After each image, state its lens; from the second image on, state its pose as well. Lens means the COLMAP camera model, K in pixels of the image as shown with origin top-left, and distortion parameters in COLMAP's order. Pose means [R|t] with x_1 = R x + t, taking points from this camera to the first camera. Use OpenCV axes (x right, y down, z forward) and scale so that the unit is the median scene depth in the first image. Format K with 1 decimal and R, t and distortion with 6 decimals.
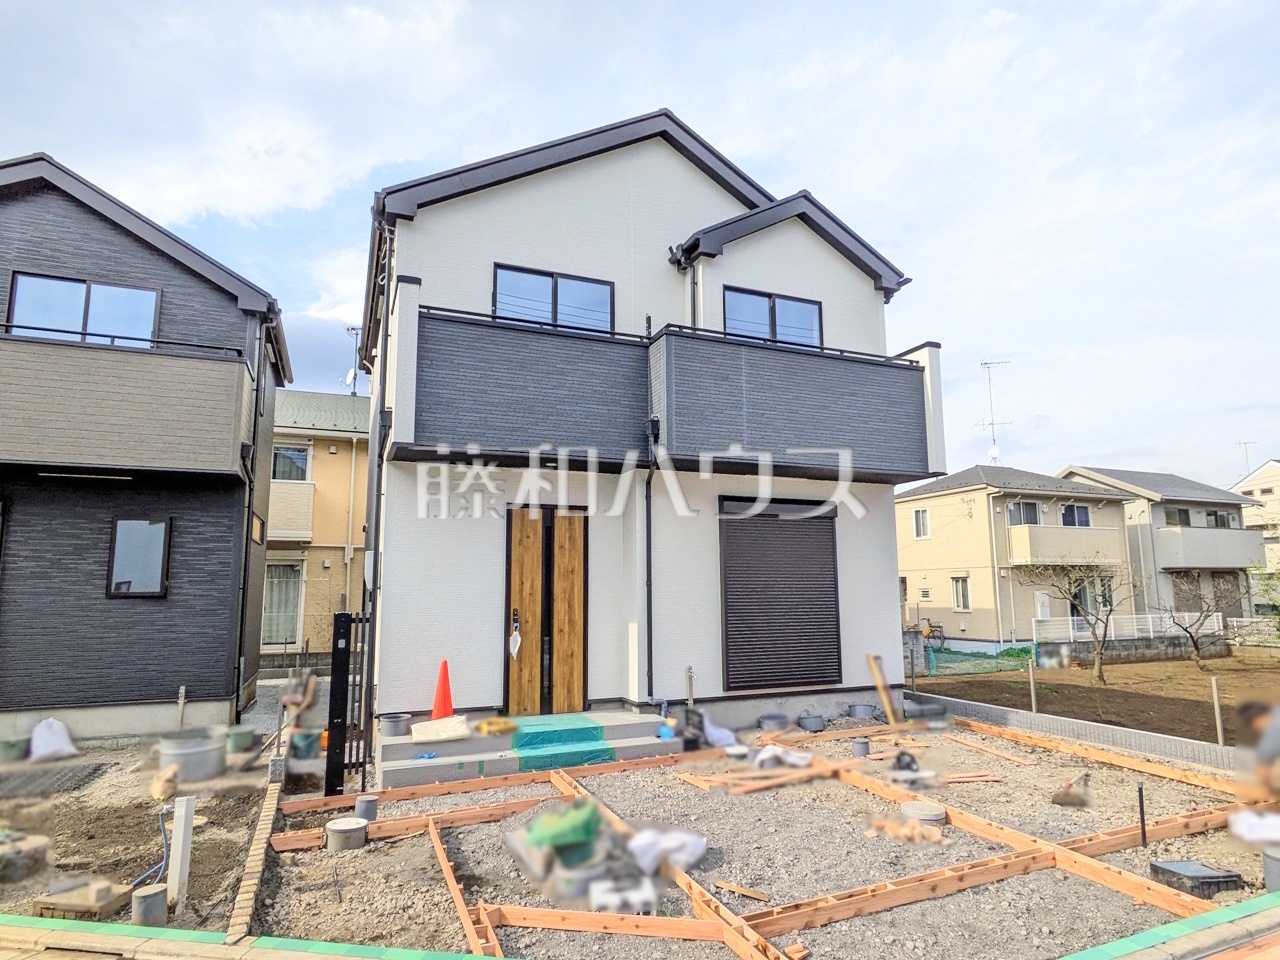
lens RADIAL K [[722.3, 0, 636.3], [0, 722.3, 492.2], [0, 0, 1]] dist [-0.003370, 0.002025]
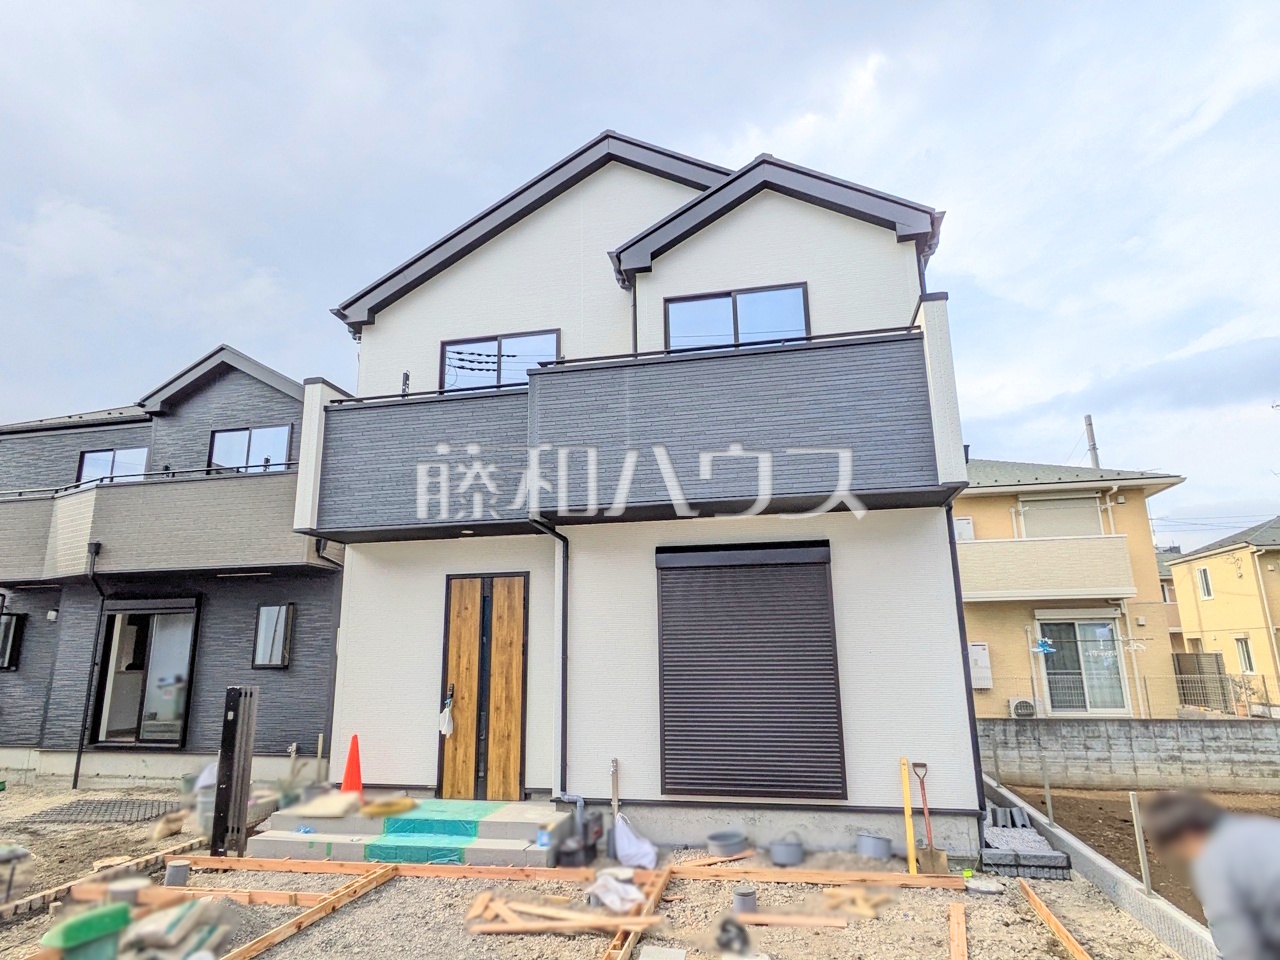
lens RADIAL K [[722.3, 0, 636.3], [0, 722.3, 492.2], [0, 0, 1]] dist [-0.003370, 0.002025]
pose [[0.821626, -0.128074, -0.555452, 0.586728], [0.083615, 0.990971, -0.104811, 0.027729], [0.563860, 0.039671, 0.824917, 0.318161]]
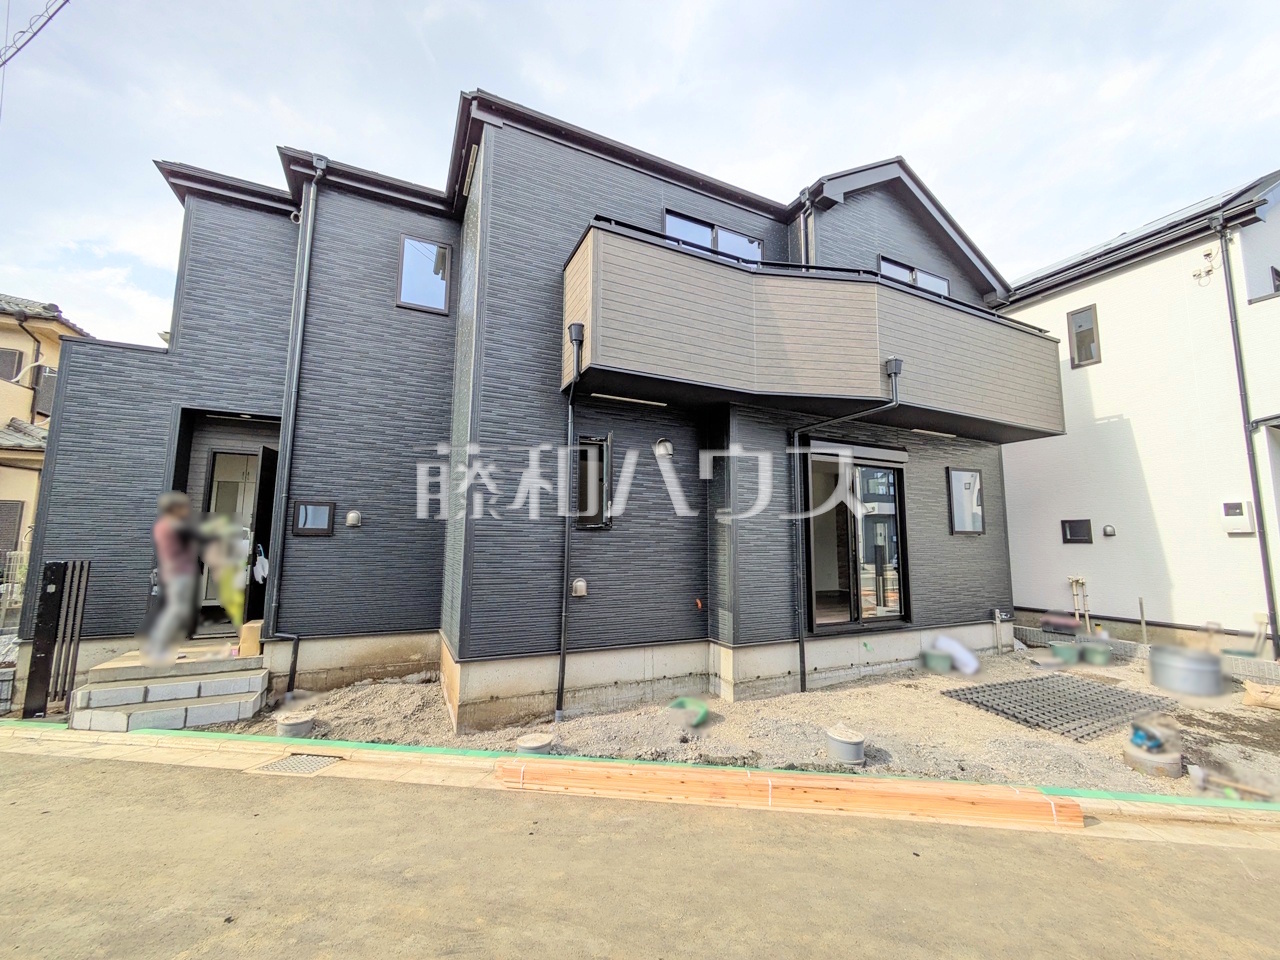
lens RADIAL K [[505.5, 0, 639.3], [0, 505.5, 482.1], [0, 0, 1]] dist [-0.001007, 0.000970]
pose [[0.998471, 0.023587, 0.050001, -1.313608], [-0.024325, 0.999603, 0.014200, 0.060002], [-0.049646, -0.015394, 0.998648, 0.196896]]
